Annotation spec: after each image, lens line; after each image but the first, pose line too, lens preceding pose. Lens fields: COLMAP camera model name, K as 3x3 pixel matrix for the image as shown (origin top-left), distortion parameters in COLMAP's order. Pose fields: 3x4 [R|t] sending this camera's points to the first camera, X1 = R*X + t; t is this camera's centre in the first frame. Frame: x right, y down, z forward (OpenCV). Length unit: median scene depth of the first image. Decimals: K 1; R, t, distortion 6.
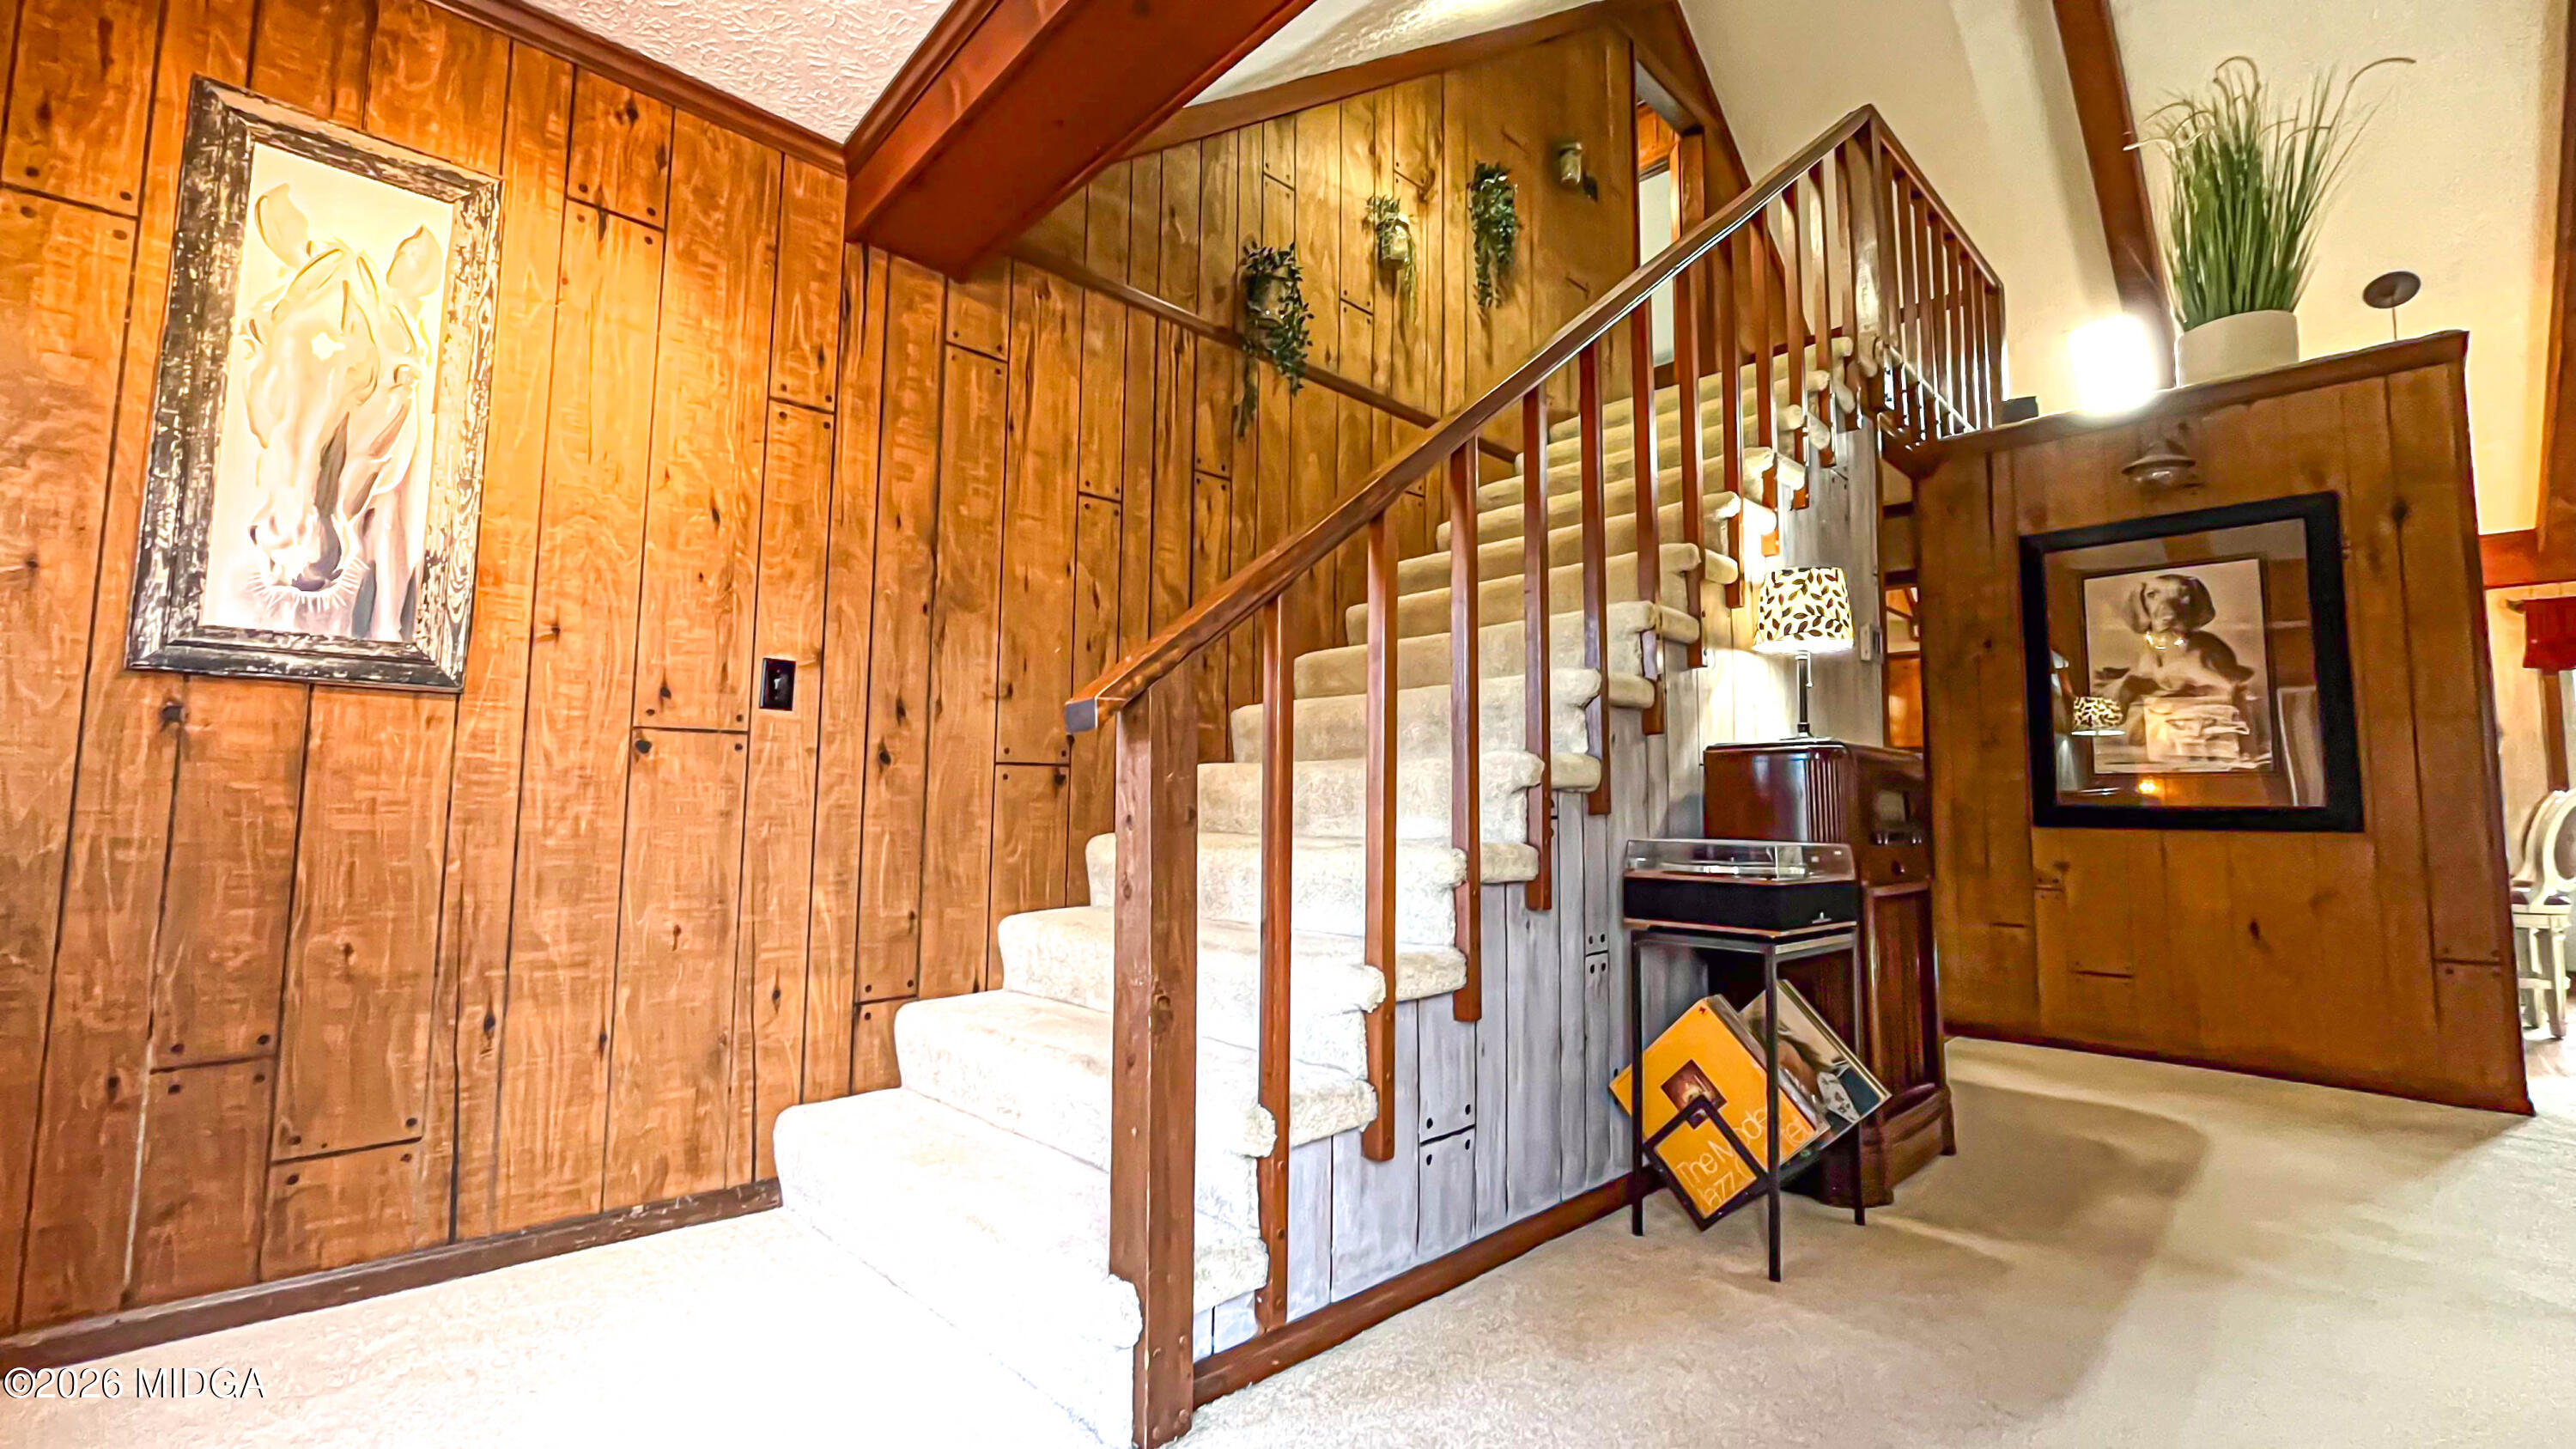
lens RADIAL K [[1052.0, 0, 1281.4], [0, 1052.0, 721.1], [0, 0, 1]] dist [0.000486, -0.000424]
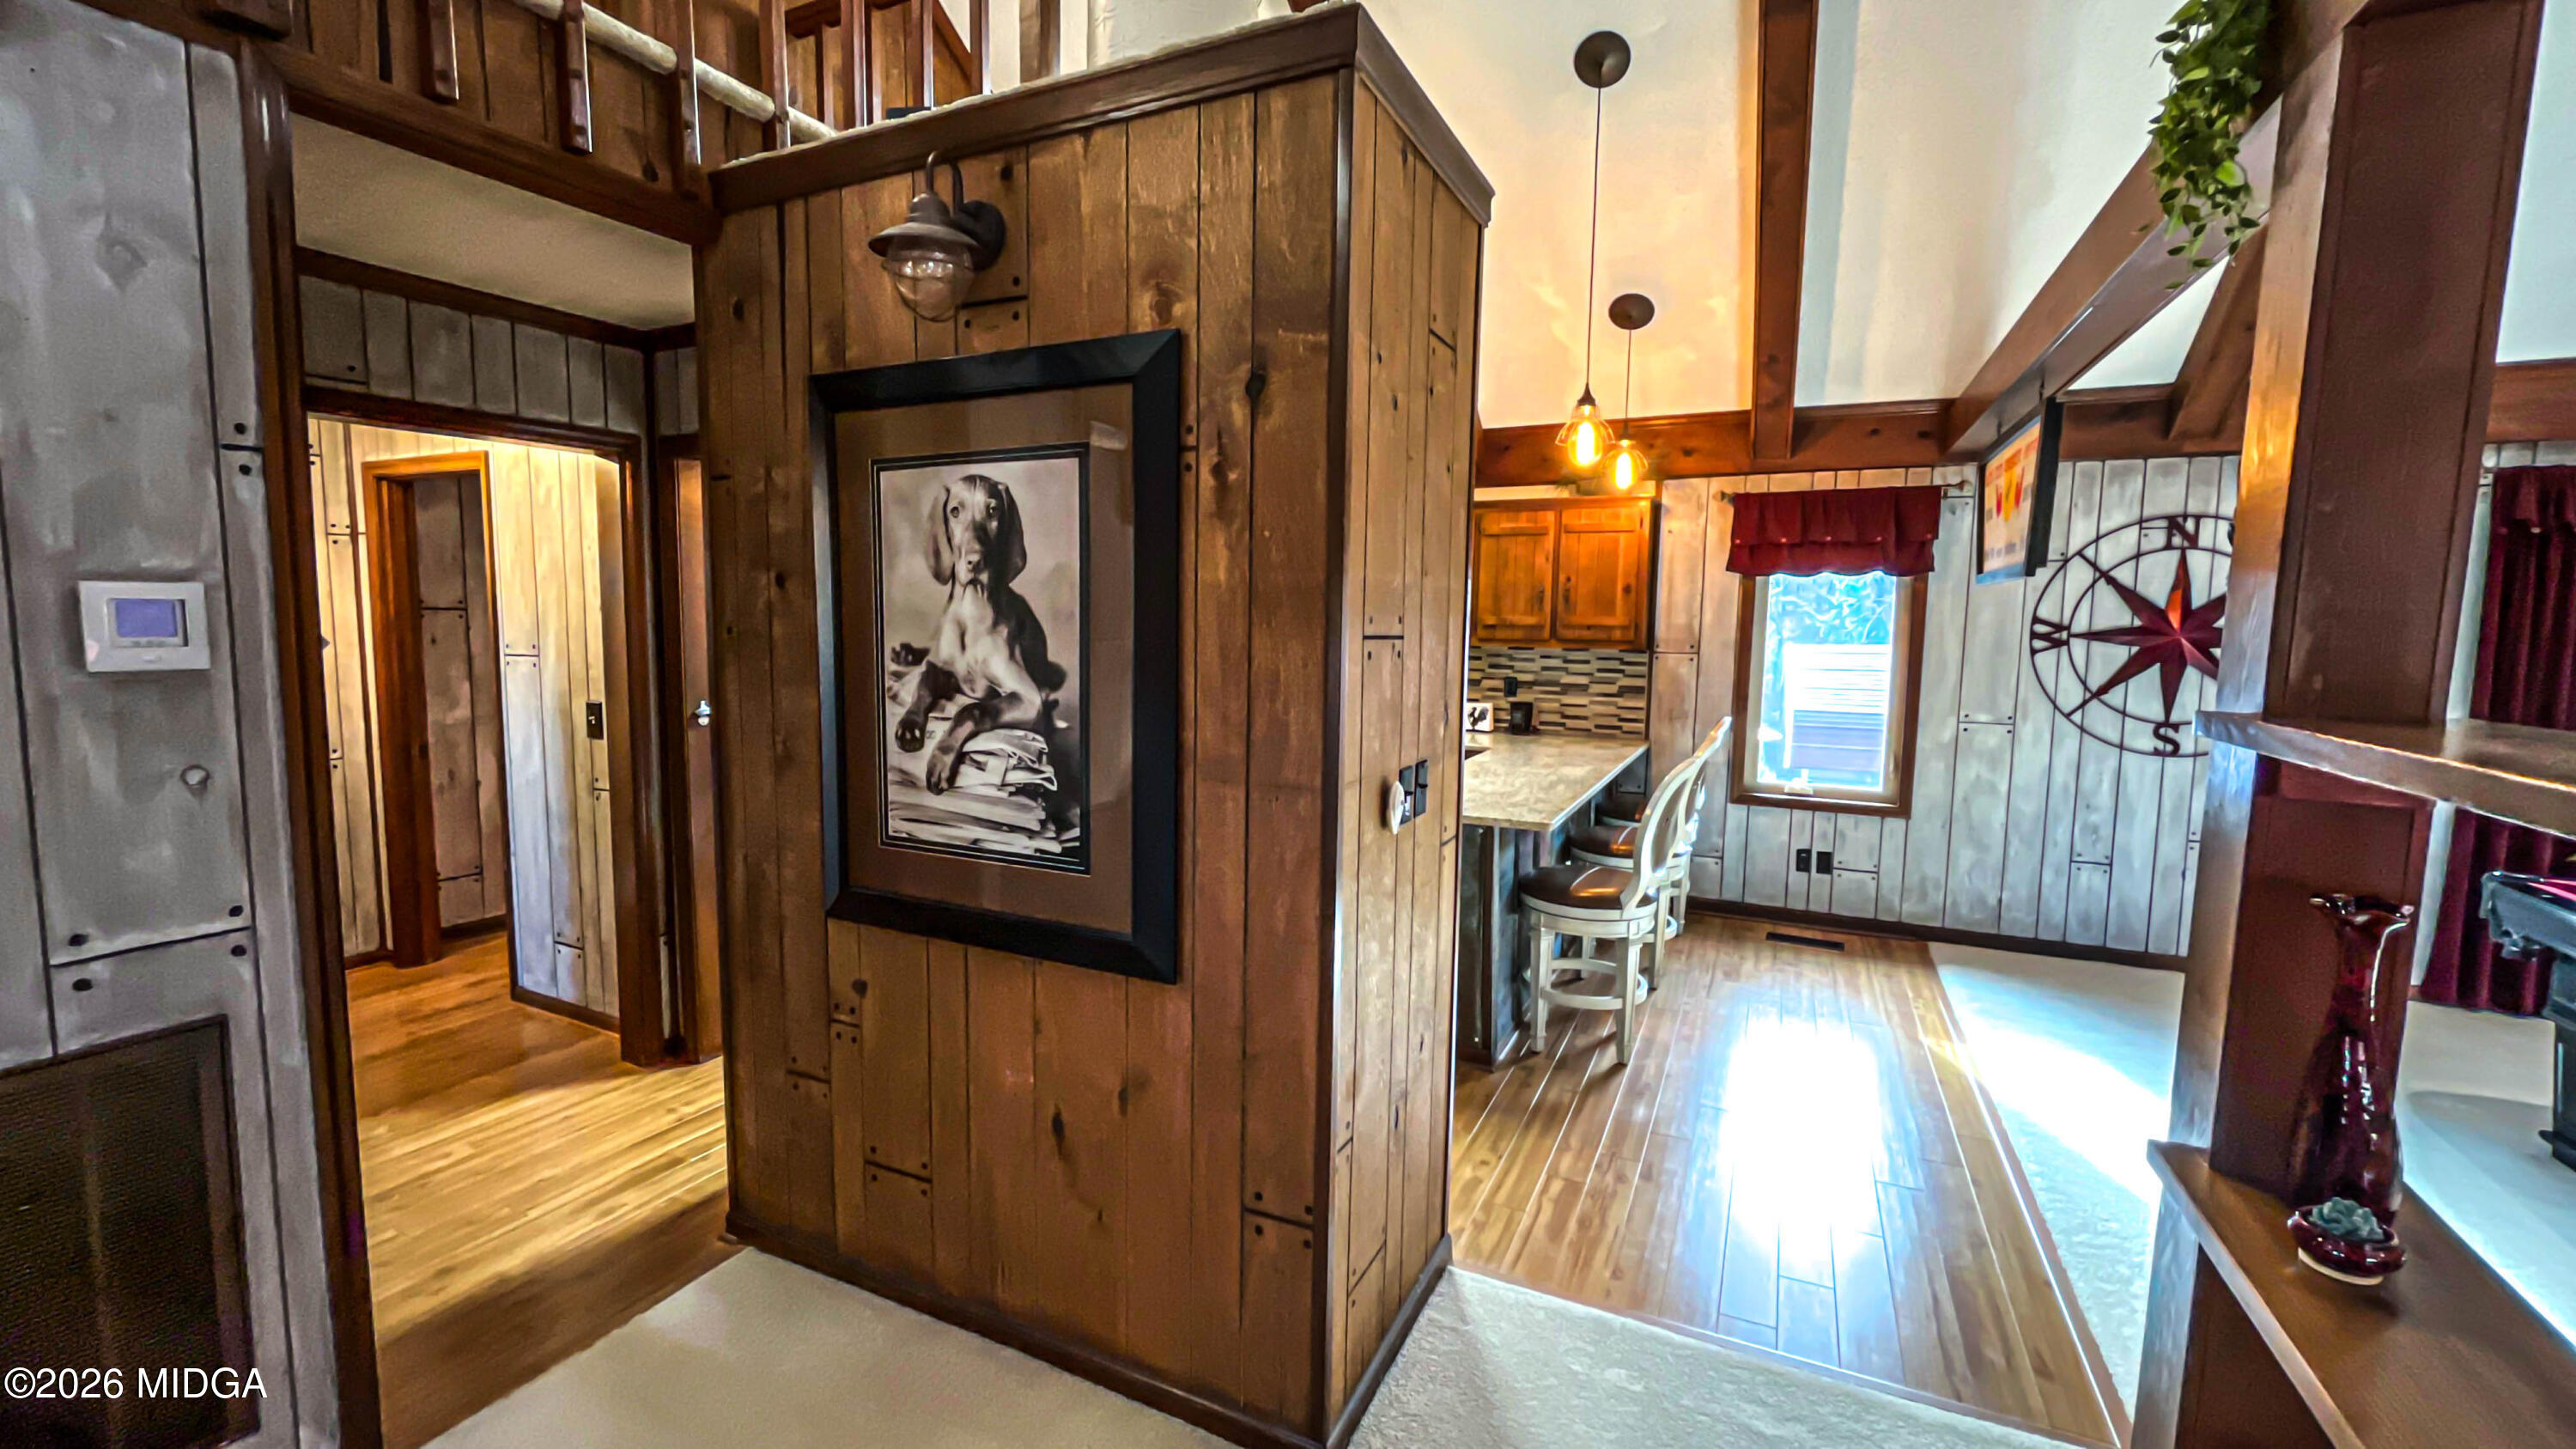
lens RADIAL K [[1052.0, 0, 1286.8], [0, 1052.0, 719.7], [0, 0, 1]] dist [0.000486, -0.000424]
pose [[0.940730, -0.037377, 0.337091, 0.816468], [-0.026243, 0.982907, 0.182222, -0.119842], [-0.338140, -0.180268, 0.923669, 0.448694]]
